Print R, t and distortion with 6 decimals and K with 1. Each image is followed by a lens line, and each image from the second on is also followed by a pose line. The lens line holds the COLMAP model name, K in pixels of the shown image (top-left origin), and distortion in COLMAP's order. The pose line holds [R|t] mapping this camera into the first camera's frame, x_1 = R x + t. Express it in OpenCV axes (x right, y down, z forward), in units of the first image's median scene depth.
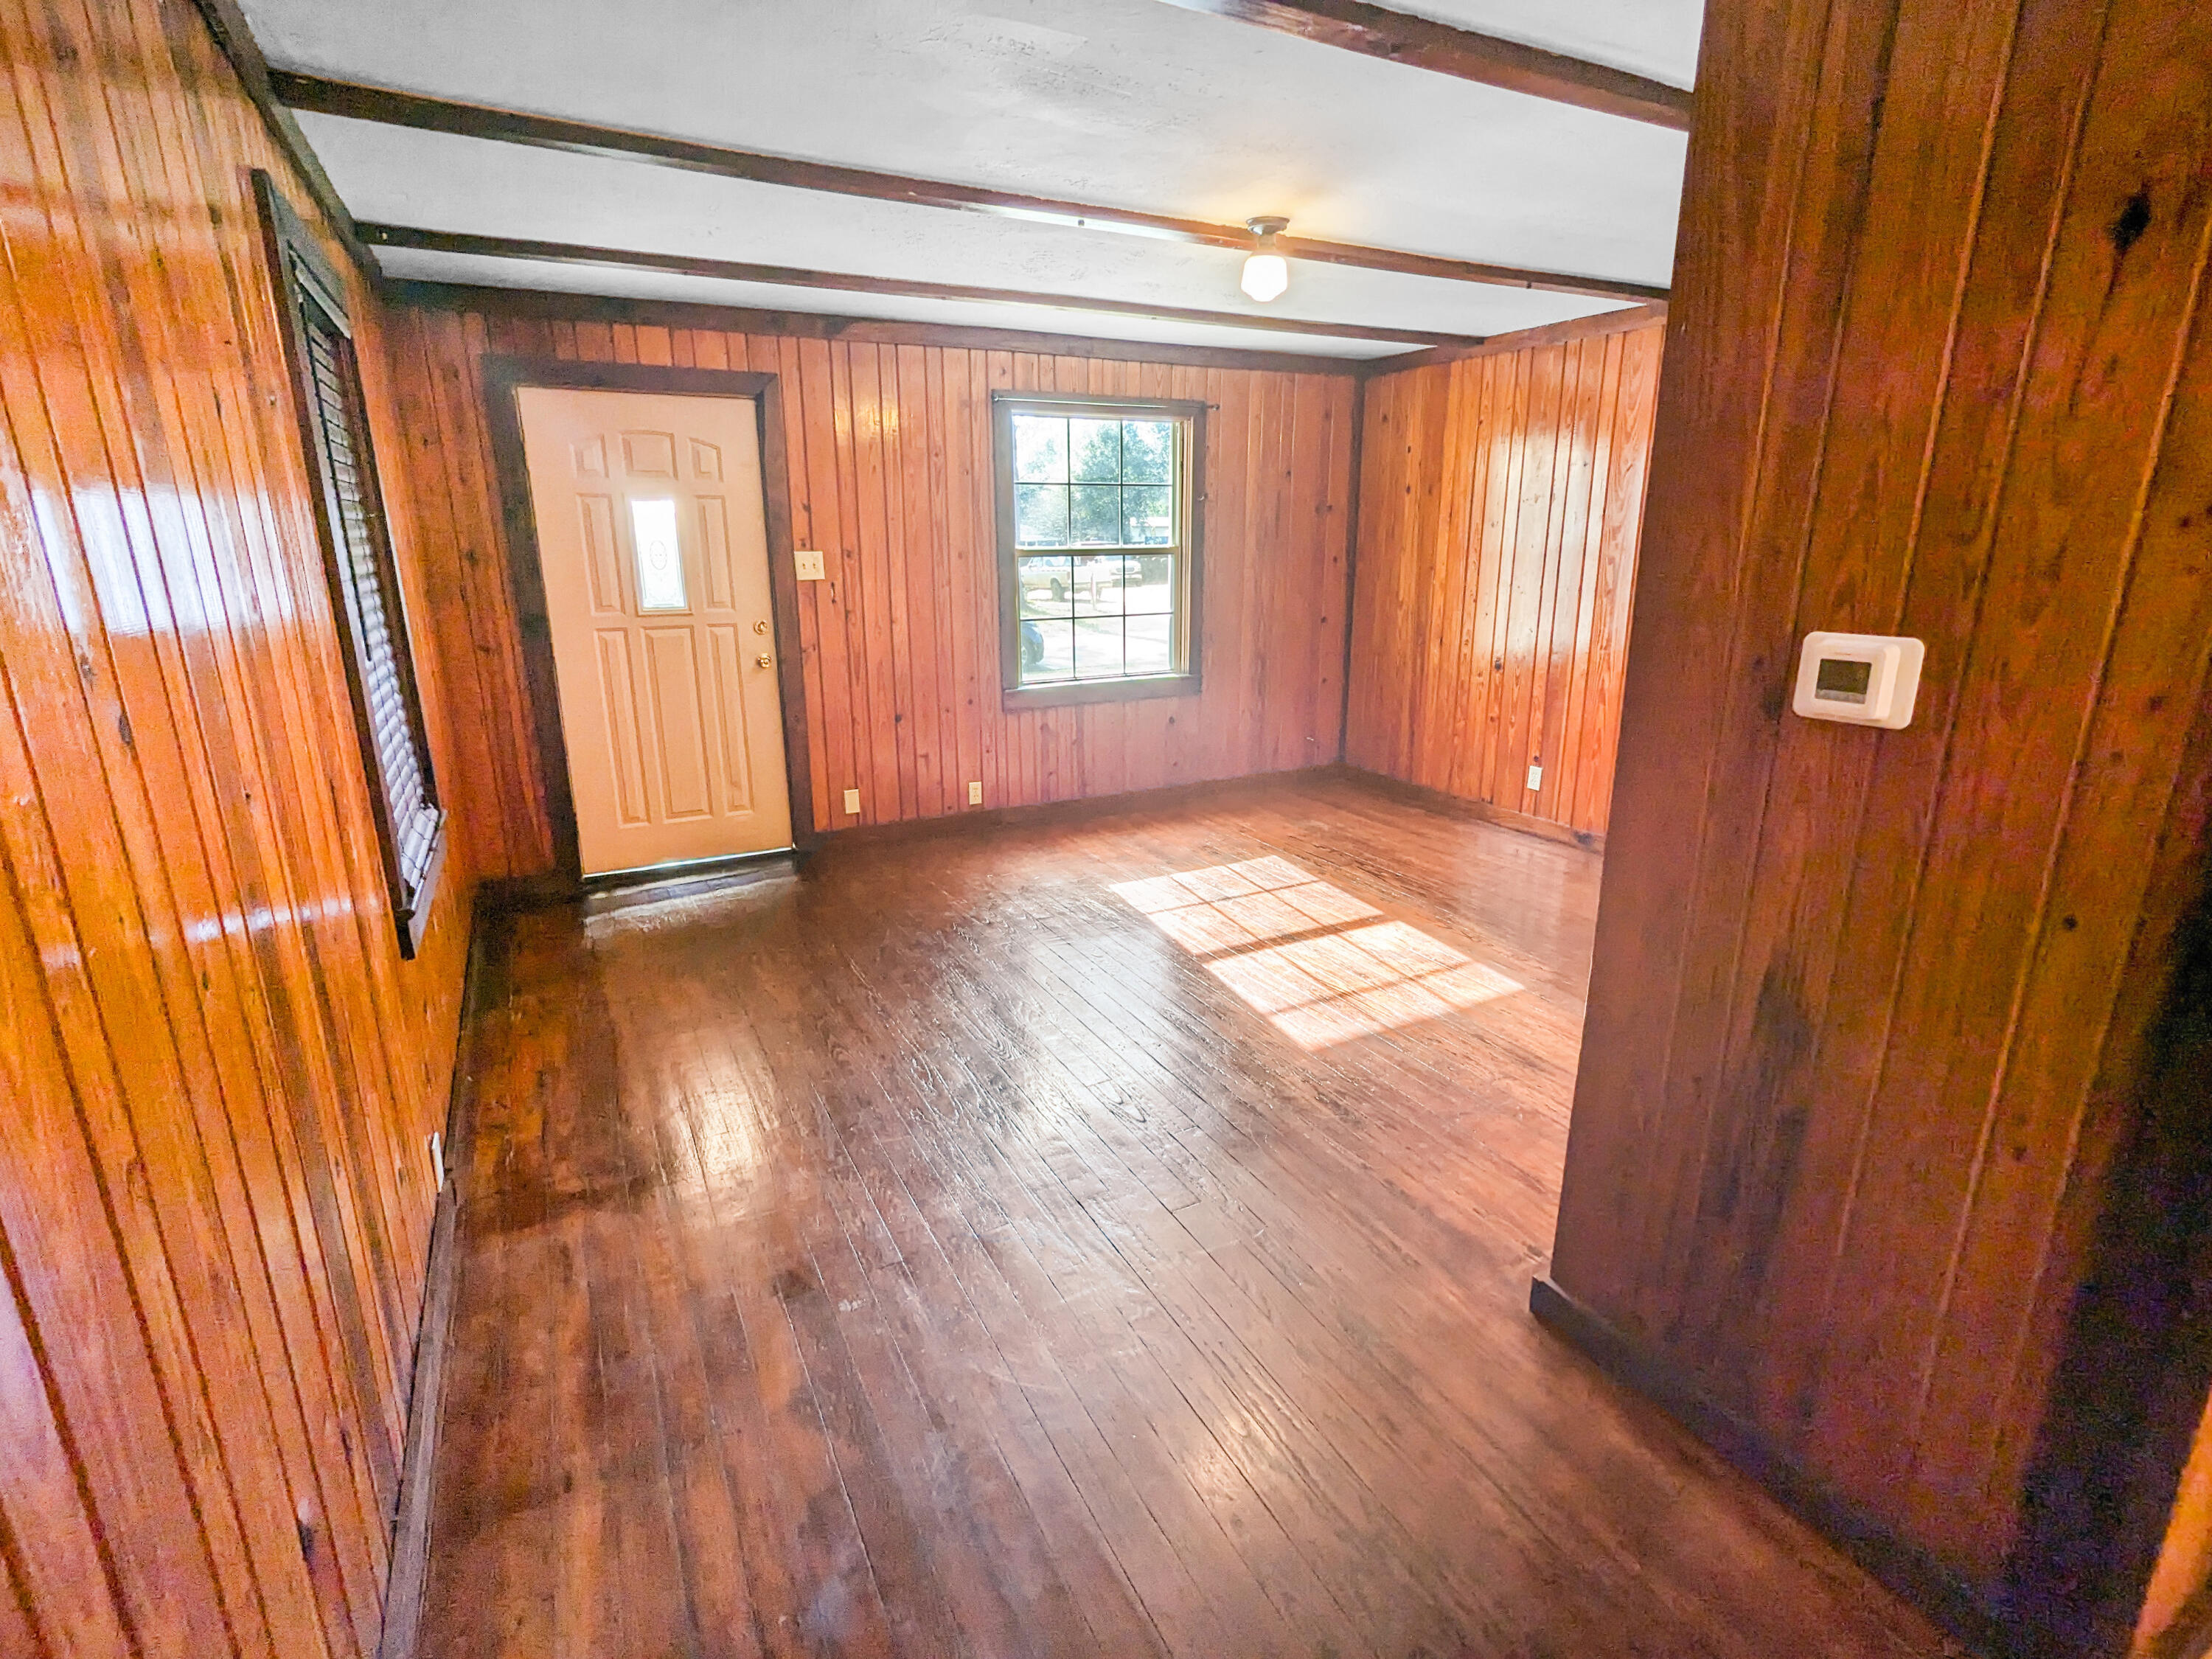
lens RADIAL K [[1046.4, 0, 1111.8], [0, 1046.4, 825.4], [0, 0, 1]] dist [-0.001792, -0.000292]
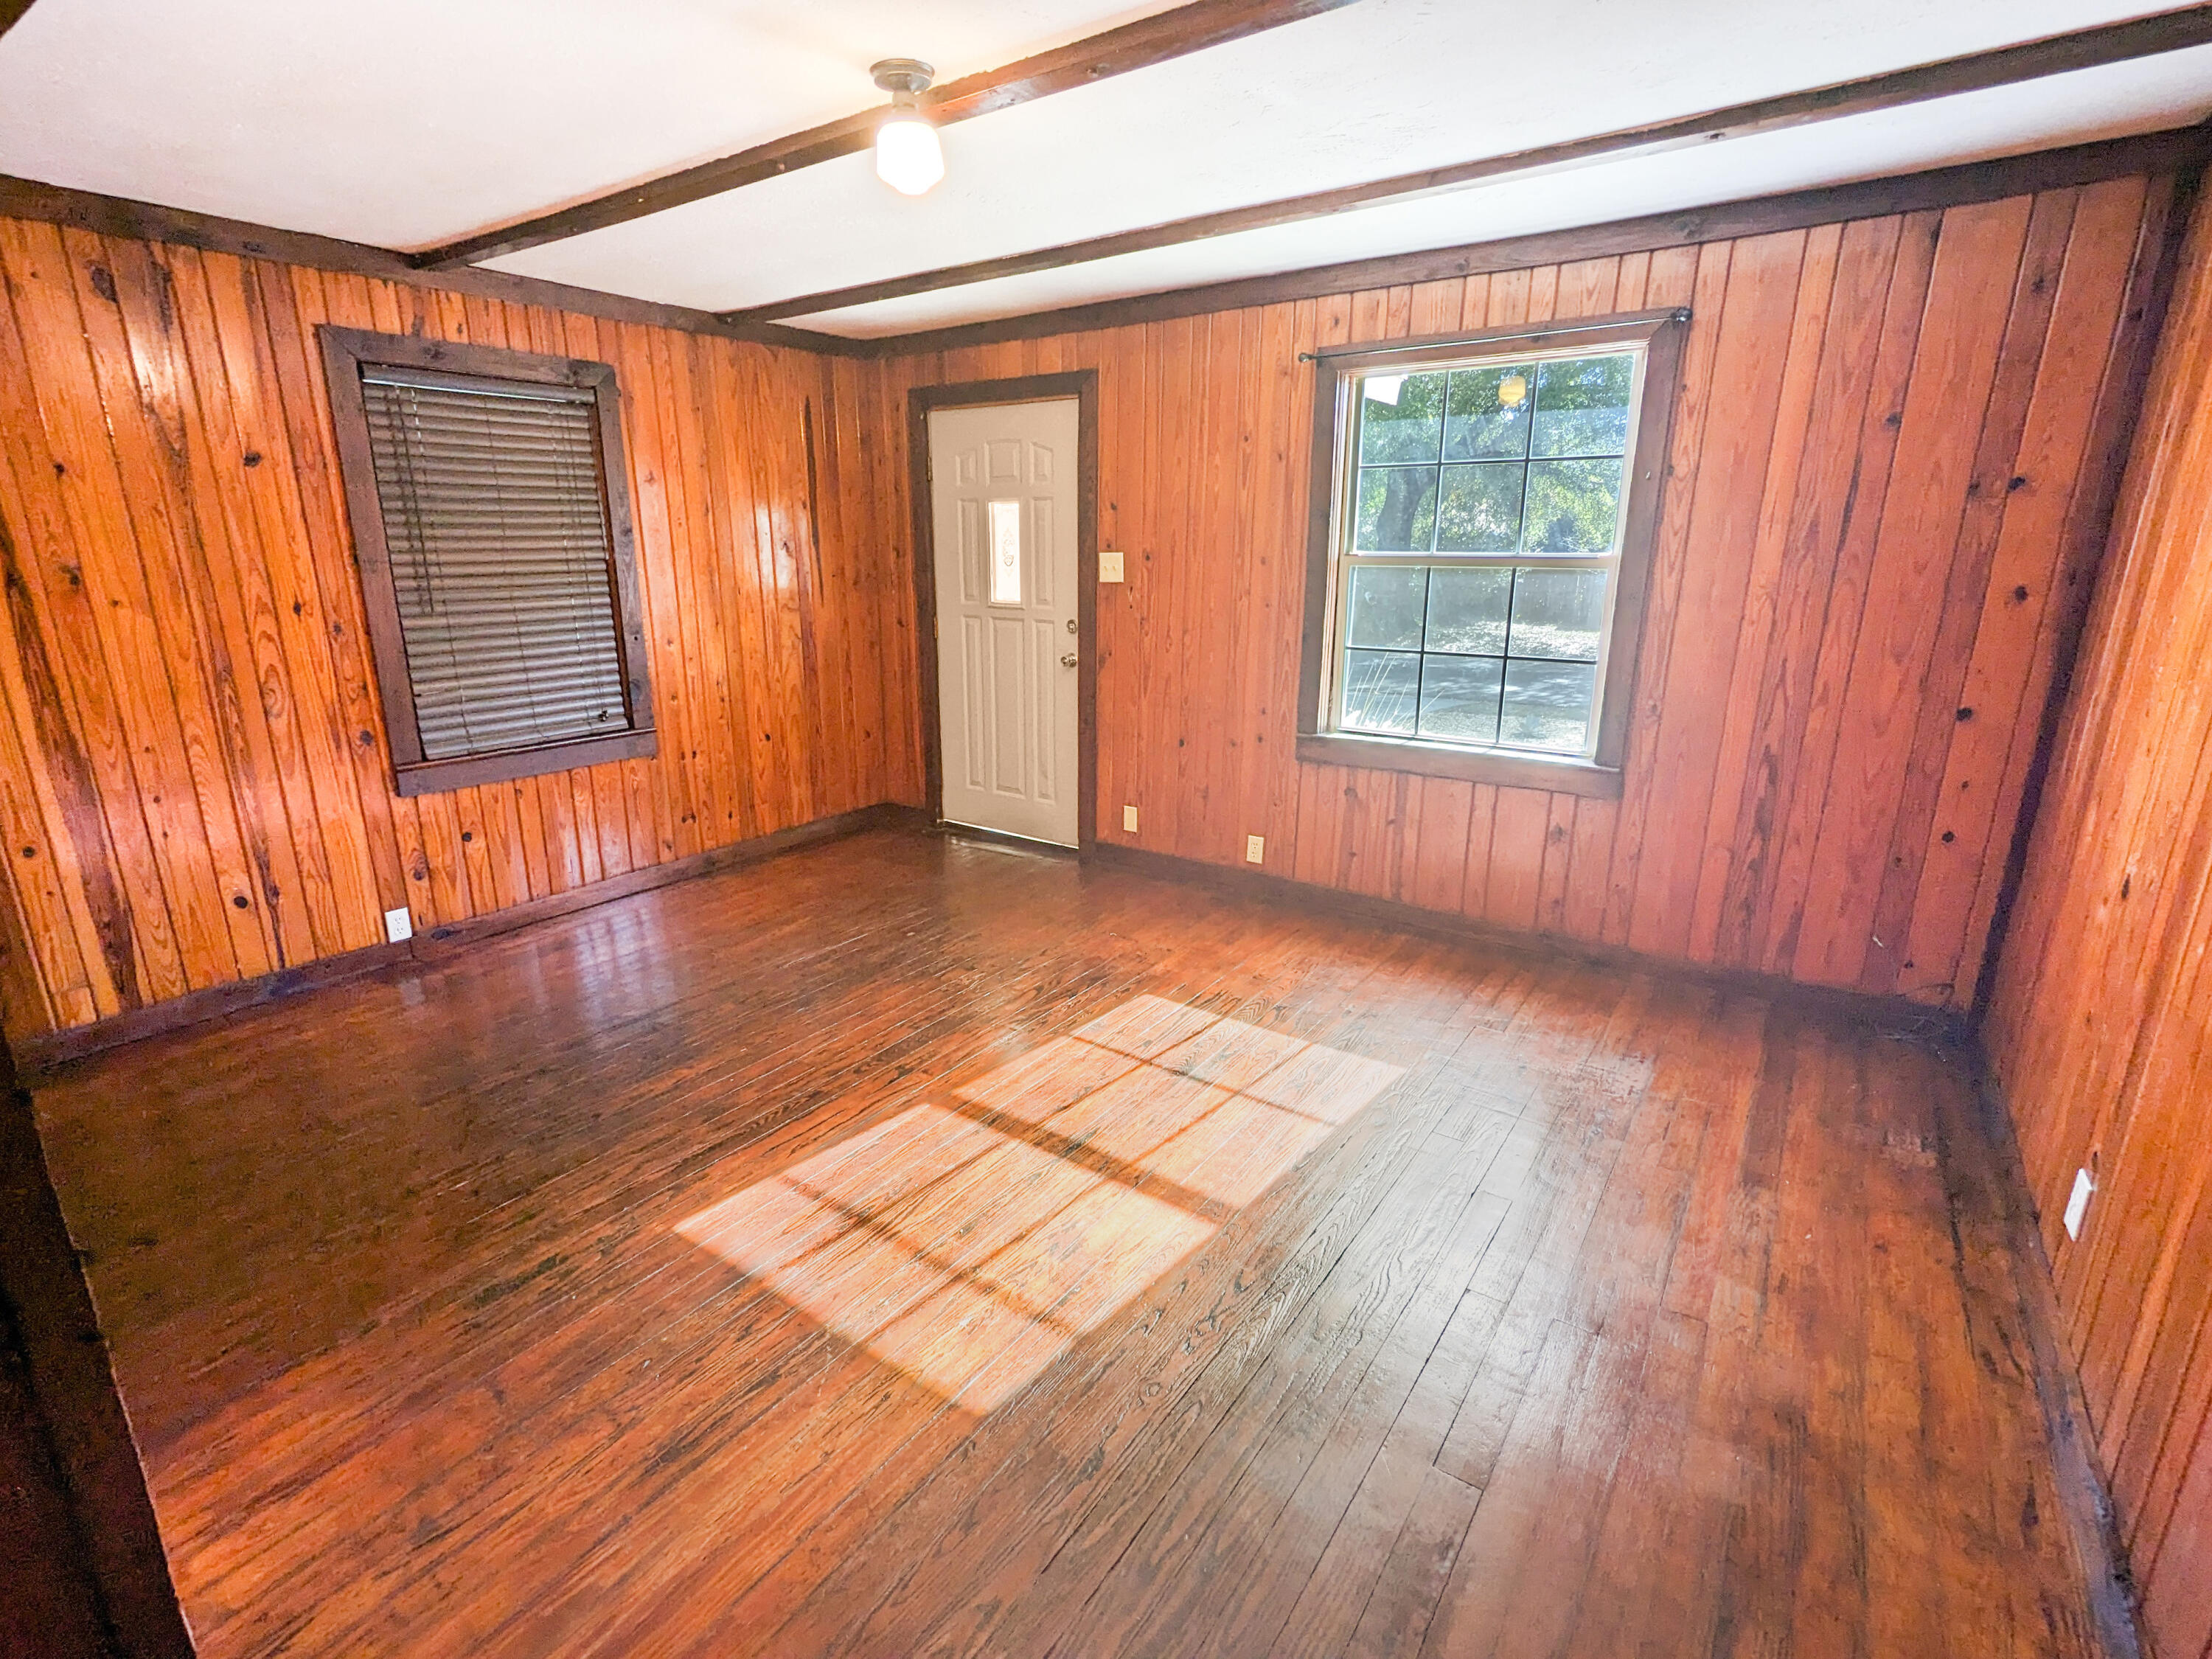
lens RADIAL K [[1046.4, 0, 1108.7], [0, 1046.4, 825.5], [0, 0, 1]] dist [-0.001792, -0.000292]
pose [[0.454708, 0.243287, -0.856769, 0.587993], [-0.239231, 0.959980, 0.145628, -0.160420], [0.857910, 0.138748, 0.494712, 0.558004]]
